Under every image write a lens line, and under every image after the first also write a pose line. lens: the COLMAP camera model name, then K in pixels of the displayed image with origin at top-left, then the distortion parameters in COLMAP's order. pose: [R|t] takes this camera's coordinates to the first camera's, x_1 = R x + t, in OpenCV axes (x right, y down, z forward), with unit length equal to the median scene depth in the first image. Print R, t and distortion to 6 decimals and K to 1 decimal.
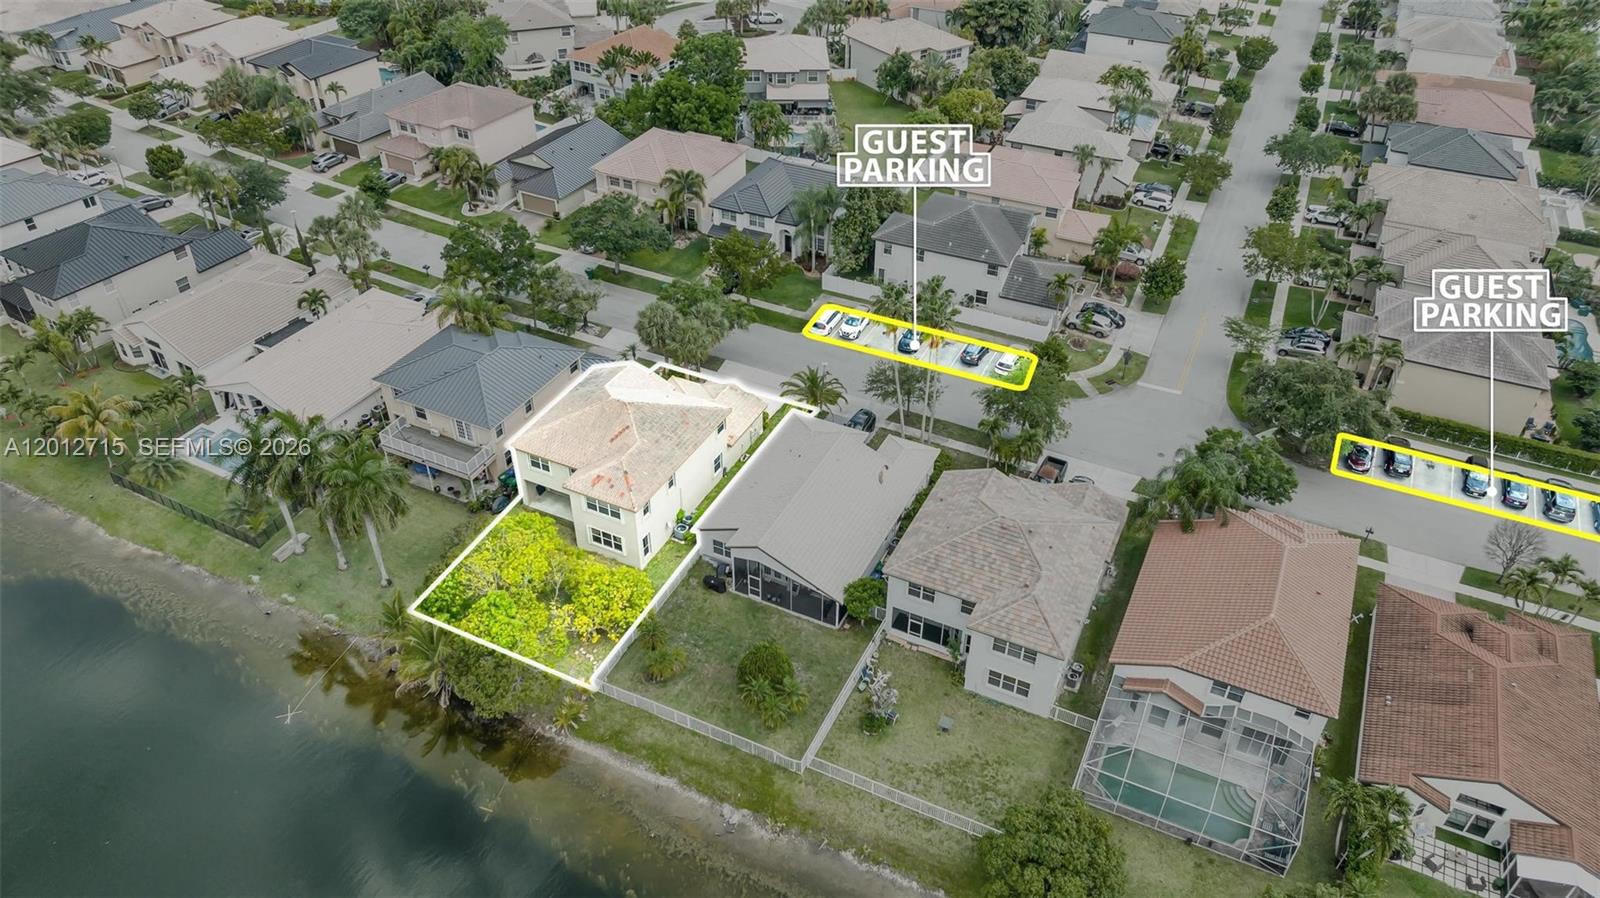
lens RADIAL K [[1124.7, 0, 800.0], [0, 1124.7, 449.0], [0, 0, 1]] dist [-0.010862, -0.001831]
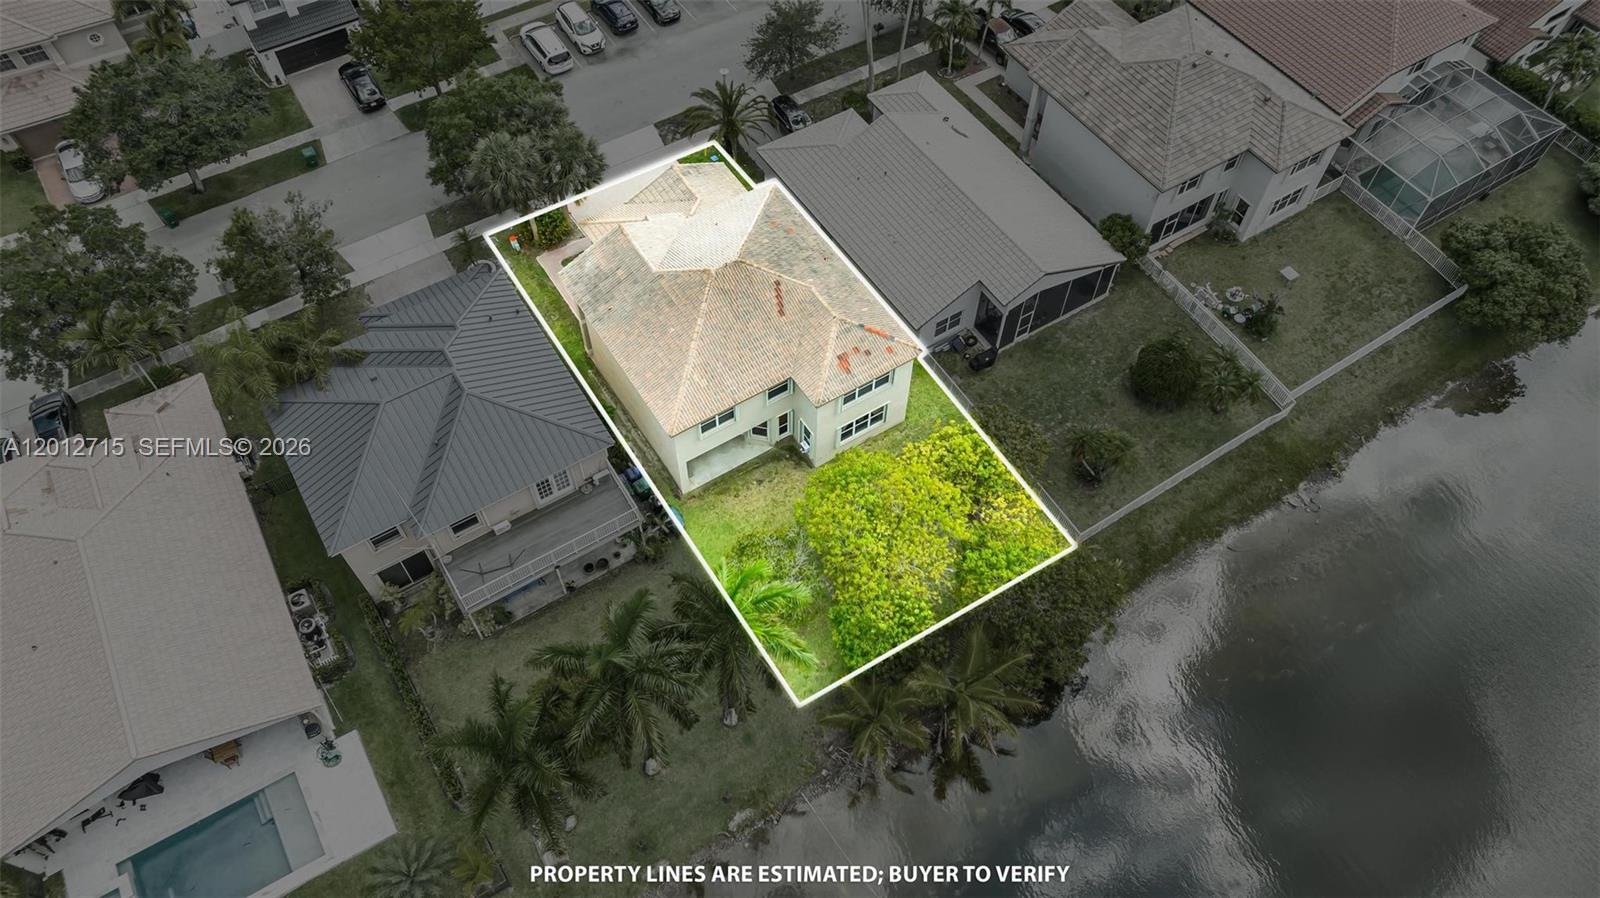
lens RADIAL K [[1122.8, 0, 804.1], [0, 1122.8, 442.8], [0, 0, 1]] dist [-0.015701, 0.005120]
pose [[0.524162, -0.709183, 0.471502, -0.534917], [0.509054, 0.704769, 0.494130, -0.277284], [-0.682728, -0.018984, 0.730426, 0.520276]]
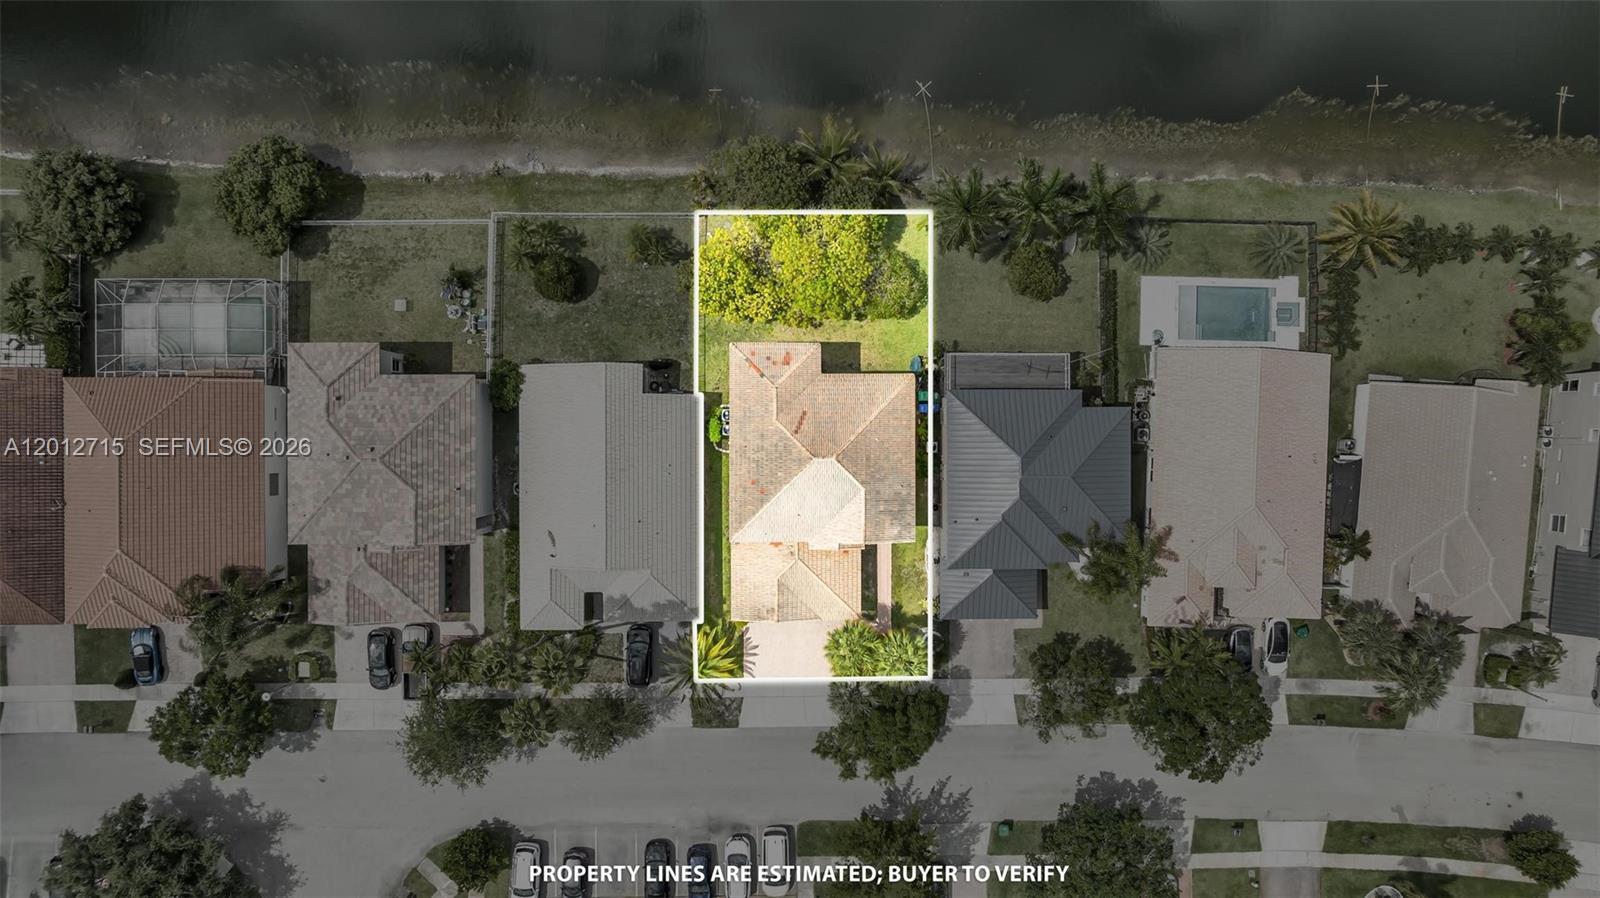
lens RADIAL K [[1136.6, 0, 806.3], [0, 1136.6, 447.7], [0, 0, 1]] dist [0.000330, -0.034202]
pose [[-0.898989, 0.436618, -0.034402, -0.126334], [-0.293827, -0.543004, 0.786646, -0.785457], [0.324783, 0.717294, 0.616445, 0.445466]]
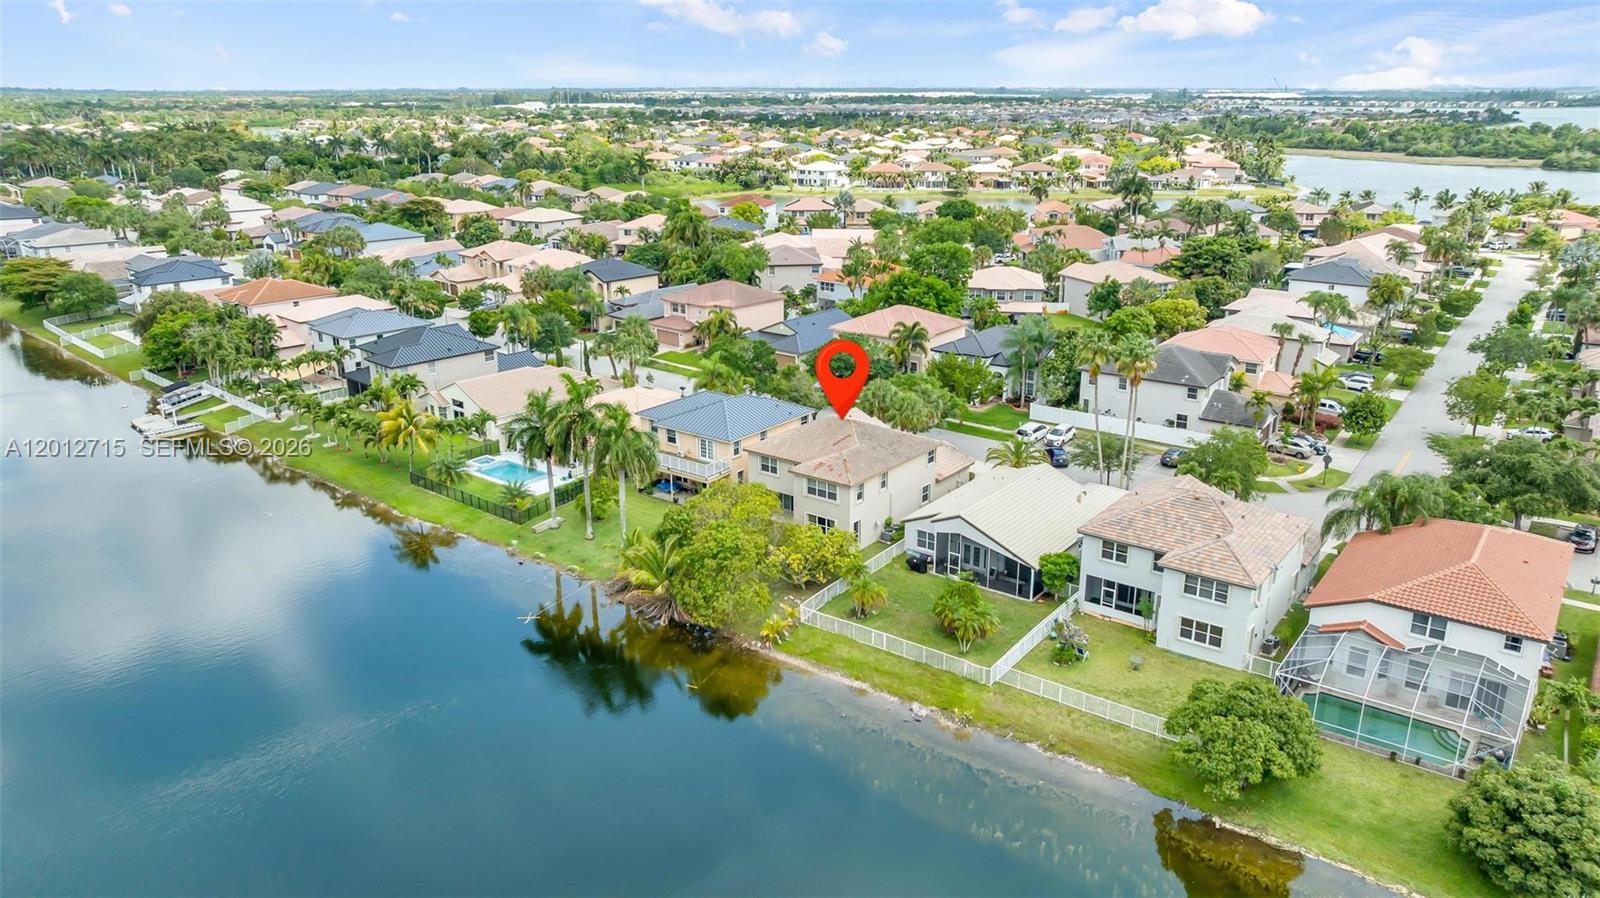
lens RADIAL K [[1122.8, 0, 804.1], [0, 1122.8, 442.8], [0, 0, 1]] dist [-0.015701, 0.005120]
pose [[0.981361, 0.049350, -0.185729, 0.011669], [-0.108527, 0.939917, -0.323693, 0.366067], [0.158595, 0.337817, 0.927754, -0.048742]]
